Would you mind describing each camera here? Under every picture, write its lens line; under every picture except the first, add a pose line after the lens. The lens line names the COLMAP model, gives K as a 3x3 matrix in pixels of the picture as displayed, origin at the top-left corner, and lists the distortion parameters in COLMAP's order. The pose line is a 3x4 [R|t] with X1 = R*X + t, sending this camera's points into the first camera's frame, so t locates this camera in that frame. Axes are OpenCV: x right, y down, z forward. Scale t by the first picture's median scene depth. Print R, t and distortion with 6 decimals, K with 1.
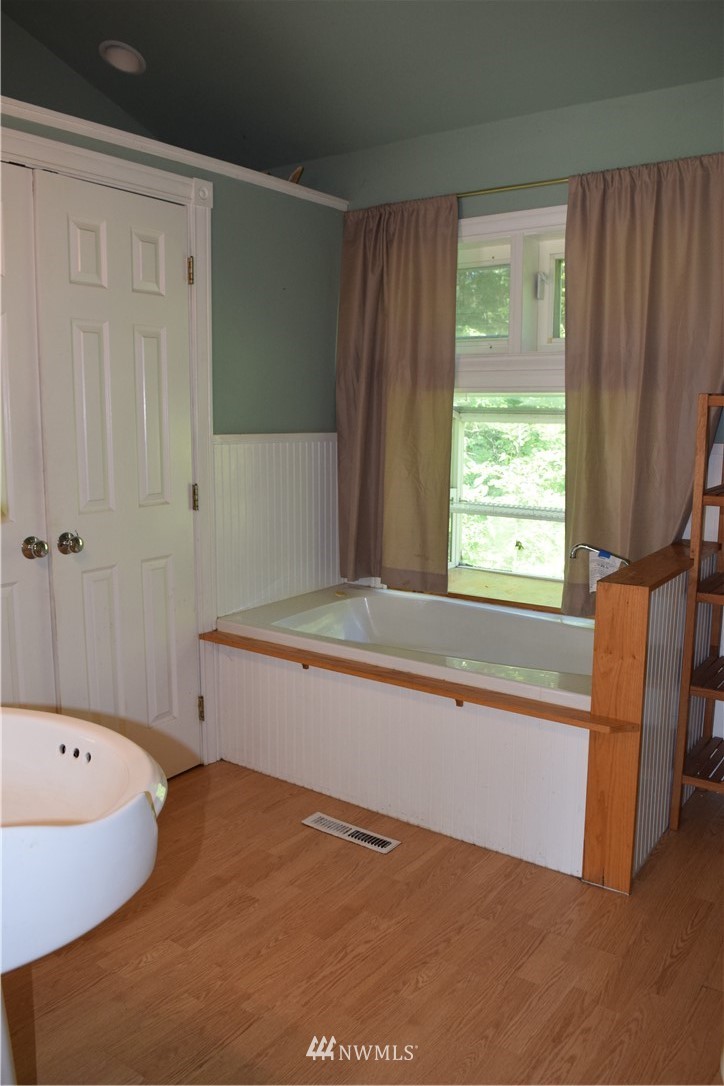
lens RADIAL K [[854.5, 0, 347.2], [0, 854.5, 549.8], [0, 0, 1]] dist [-0.099461, 0.024870]
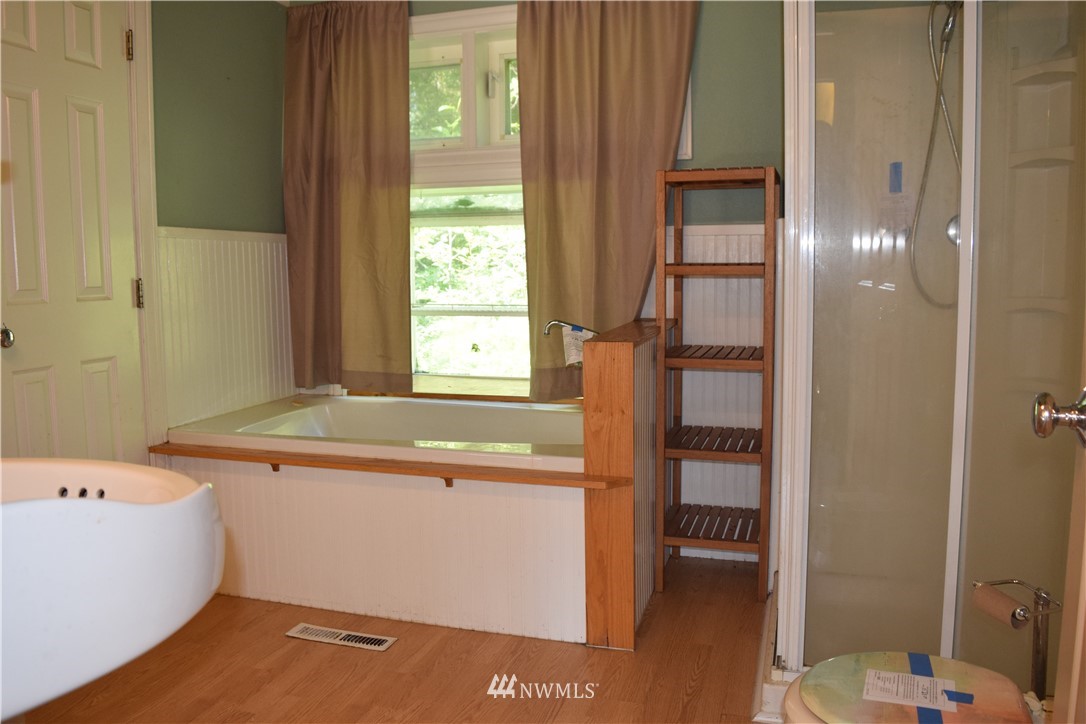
lens RADIAL K [[854.5, 0, 540.9], [0, 854.5, 360.2], [0, 0, 1]] dist [-0.099461, 0.024870]
pose [[0.945734, -0.046239, 0.321636, -0.066672], [0.063697, 0.997000, -0.043963, 0.077989], [-0.318639, 0.062064, 0.945842, 0.030372]]
